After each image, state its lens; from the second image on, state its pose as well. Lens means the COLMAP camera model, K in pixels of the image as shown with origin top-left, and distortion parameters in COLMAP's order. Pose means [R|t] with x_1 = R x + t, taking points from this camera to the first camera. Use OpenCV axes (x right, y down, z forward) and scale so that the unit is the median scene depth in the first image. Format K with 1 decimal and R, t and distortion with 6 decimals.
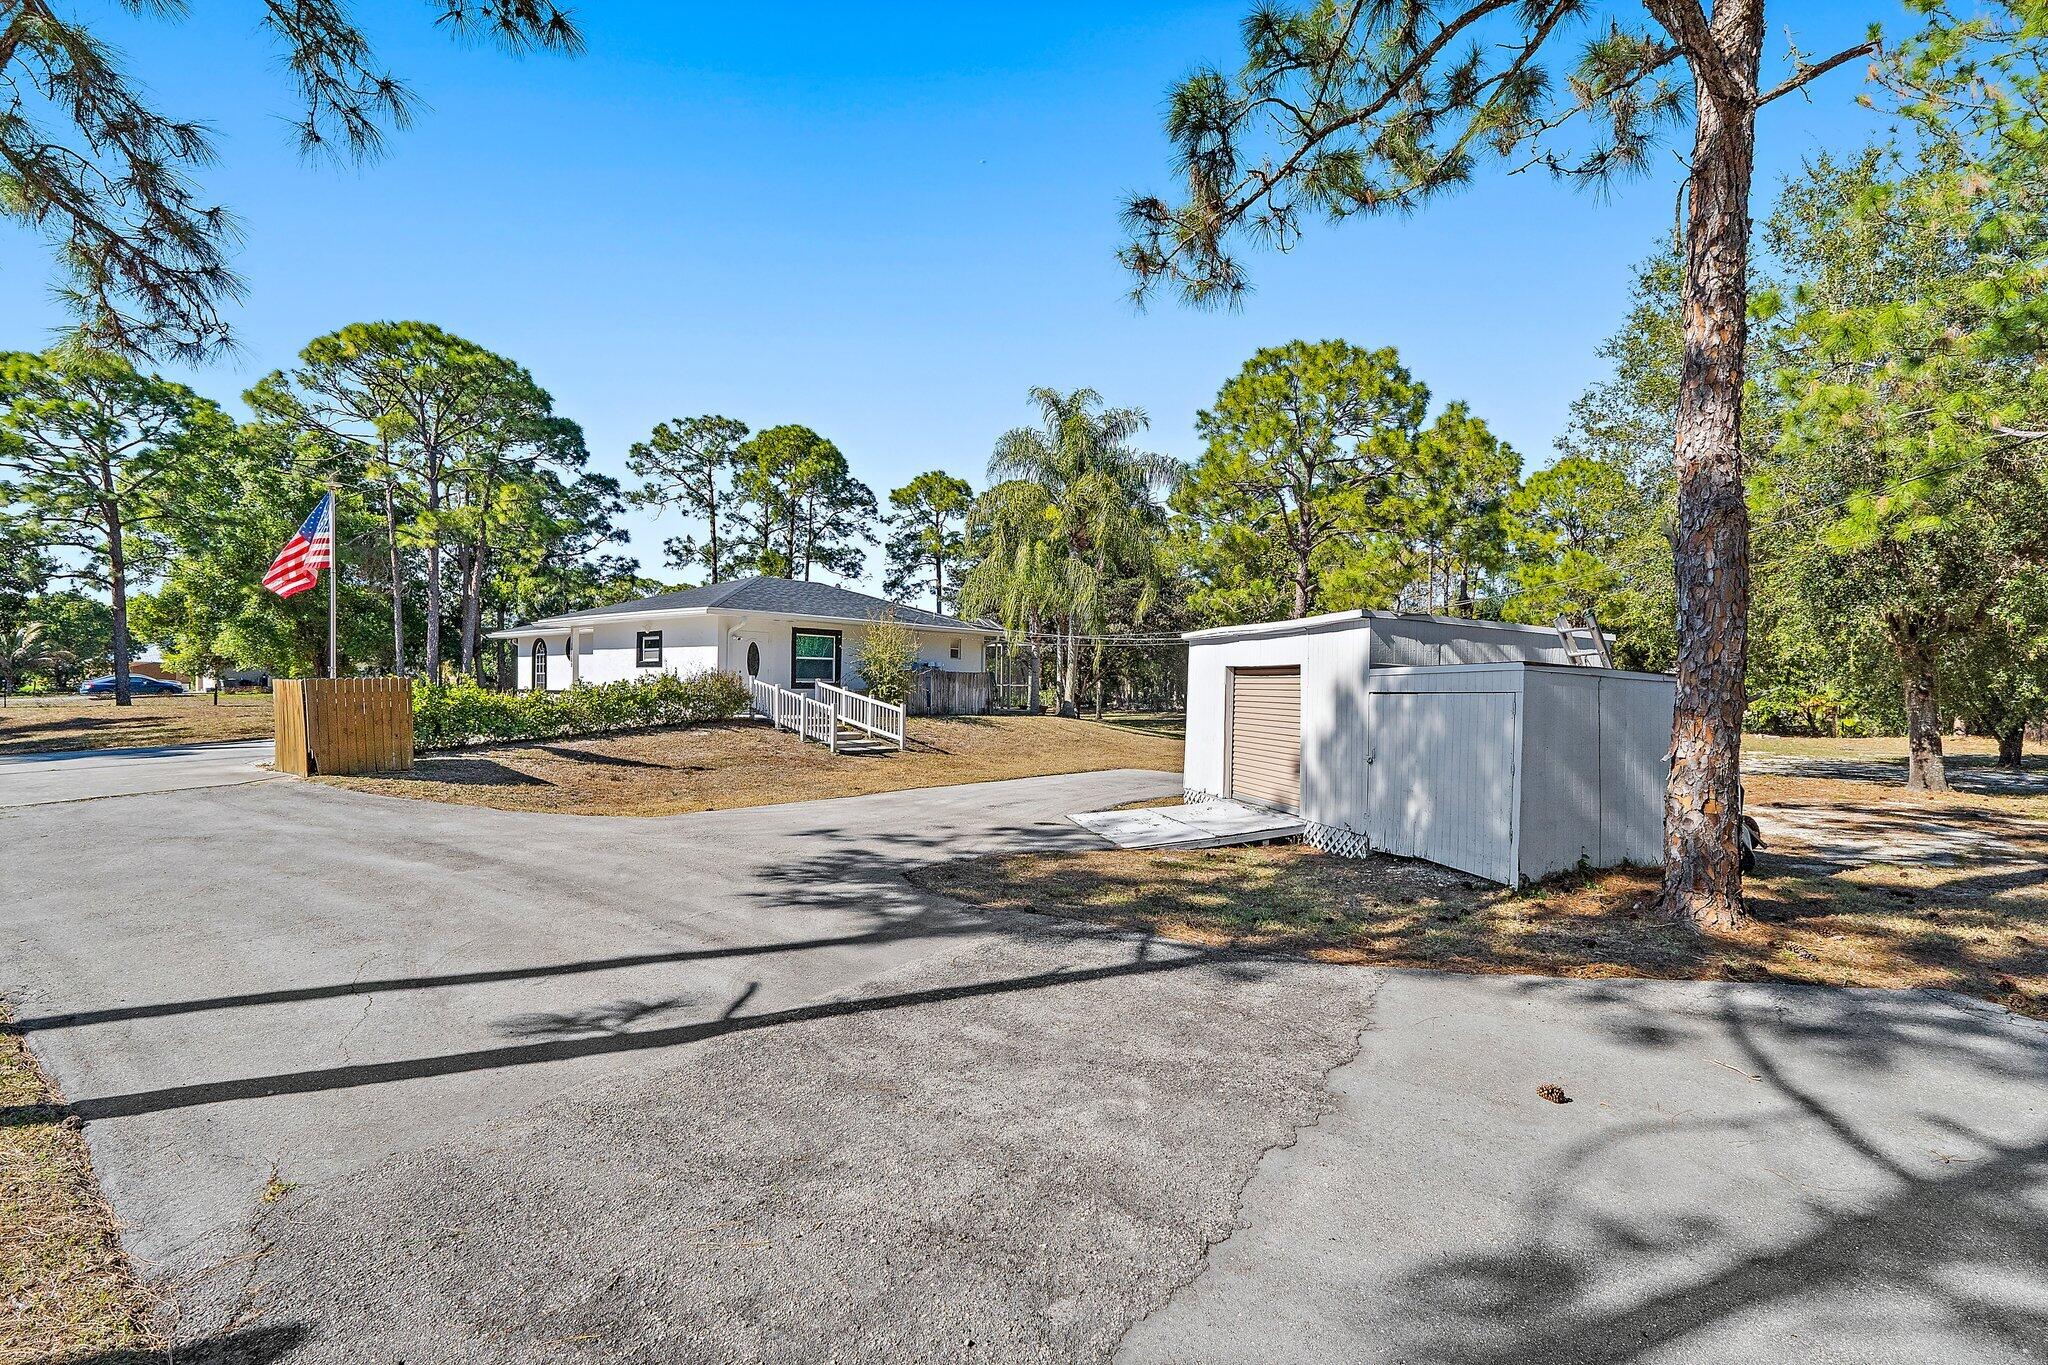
lens RADIAL K [[861.0, 0, 1027.5], [0, 861.0, 690.7], [0, 0, 1]] dist [0.004527, 0.000247]
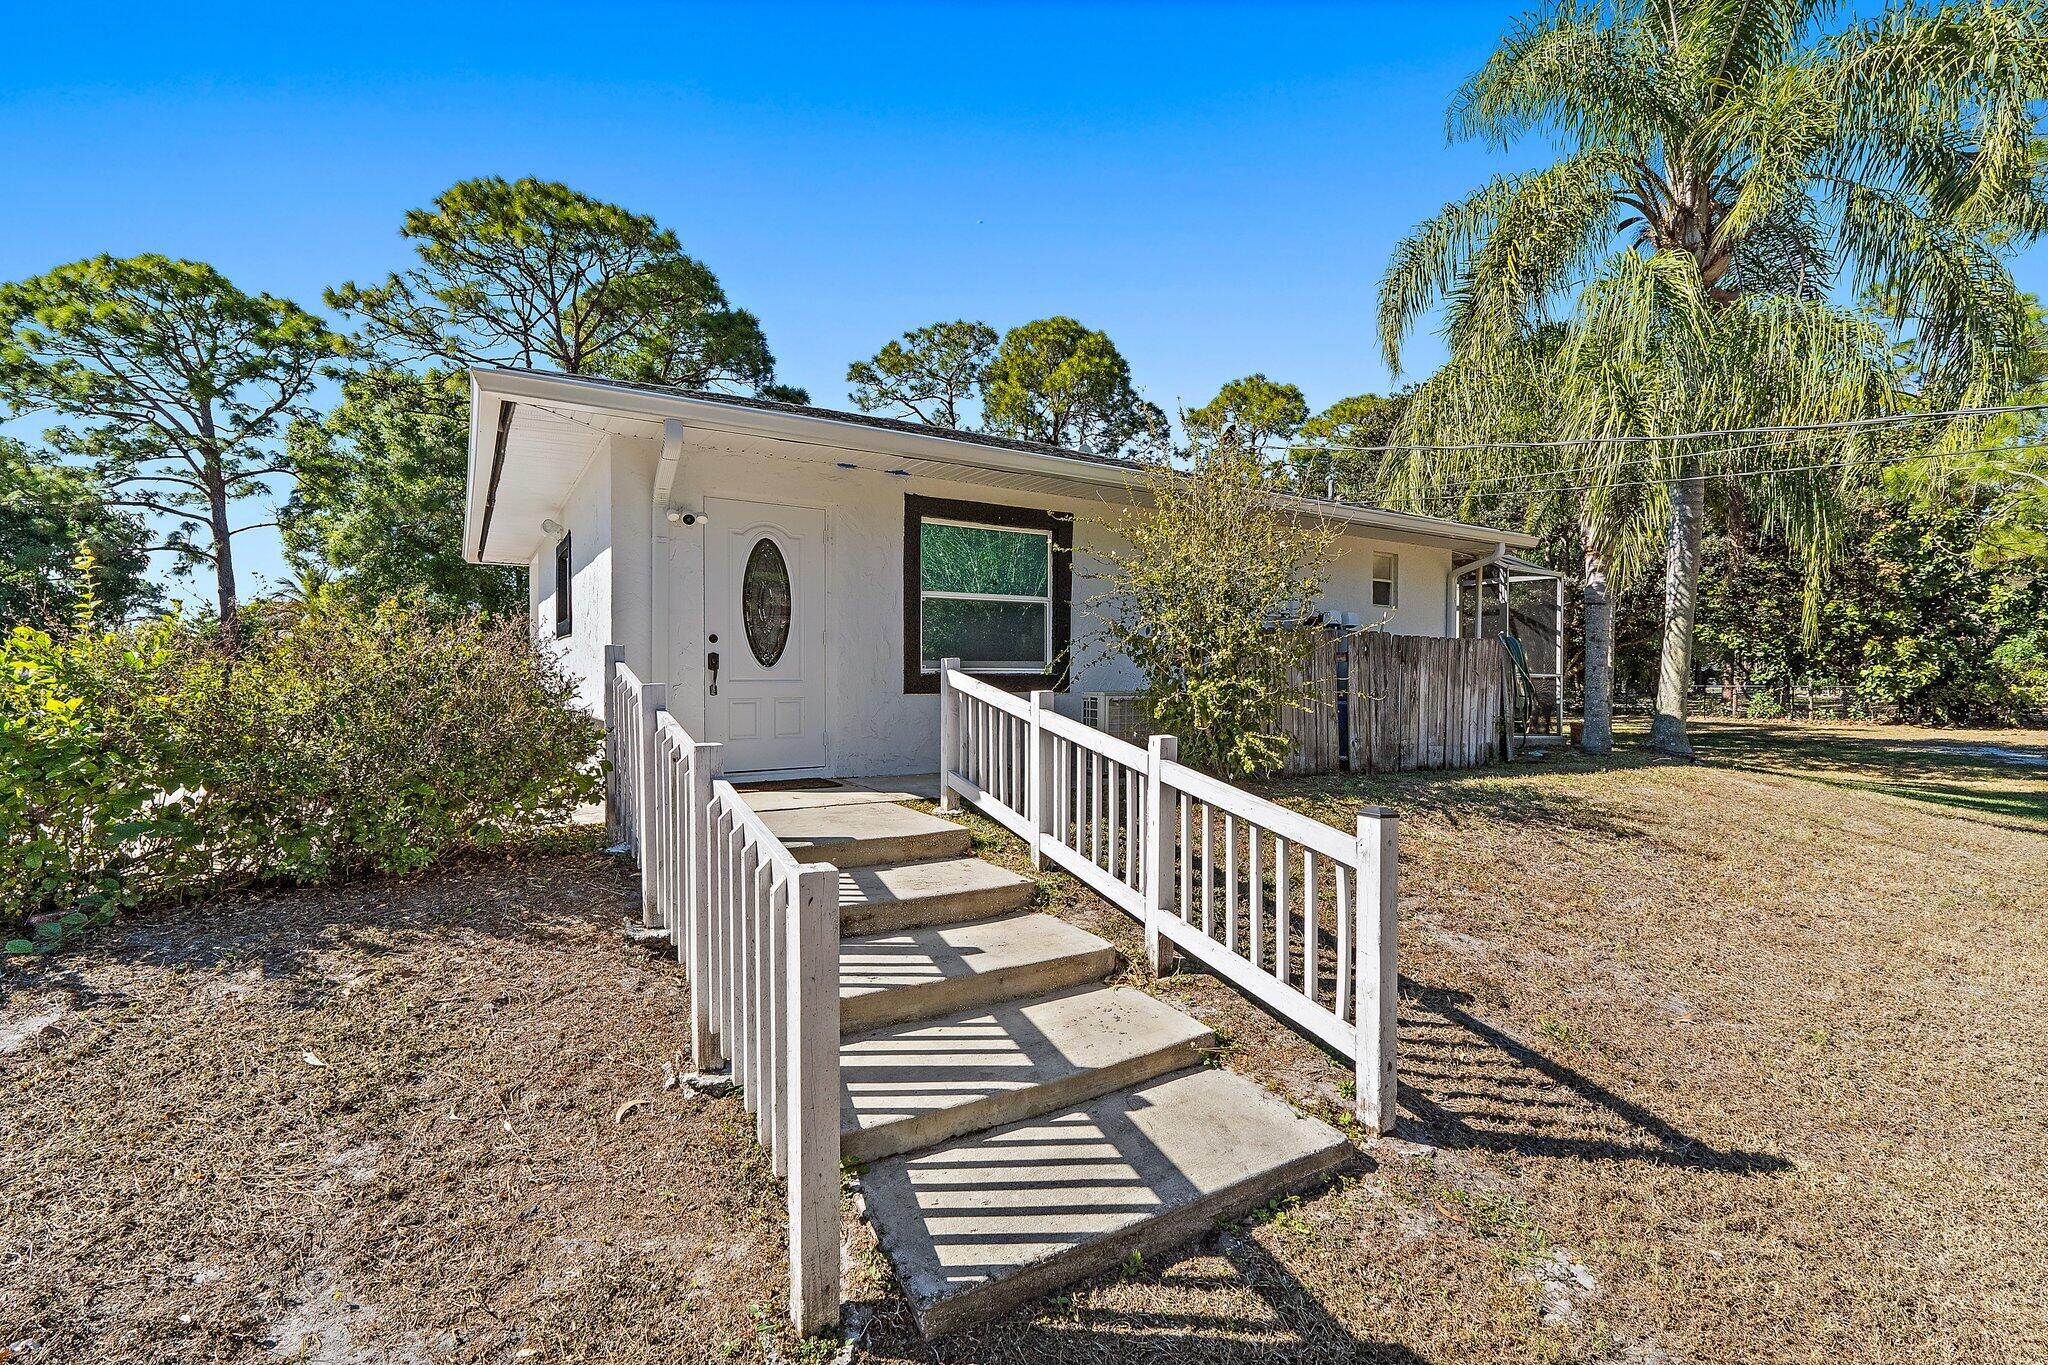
lens RADIAL K [[861.0, 0, 1027.5], [0, 861.0, 690.7], [0, 0, 1]] dist [0.004527, 0.000247]
pose [[0.944332, -0.002539, -0.328985, -0.058321], [0.006184, 0.999931, 0.010032, -0.002725], [0.328936, -0.011508, 0.944282, 0.322910]]
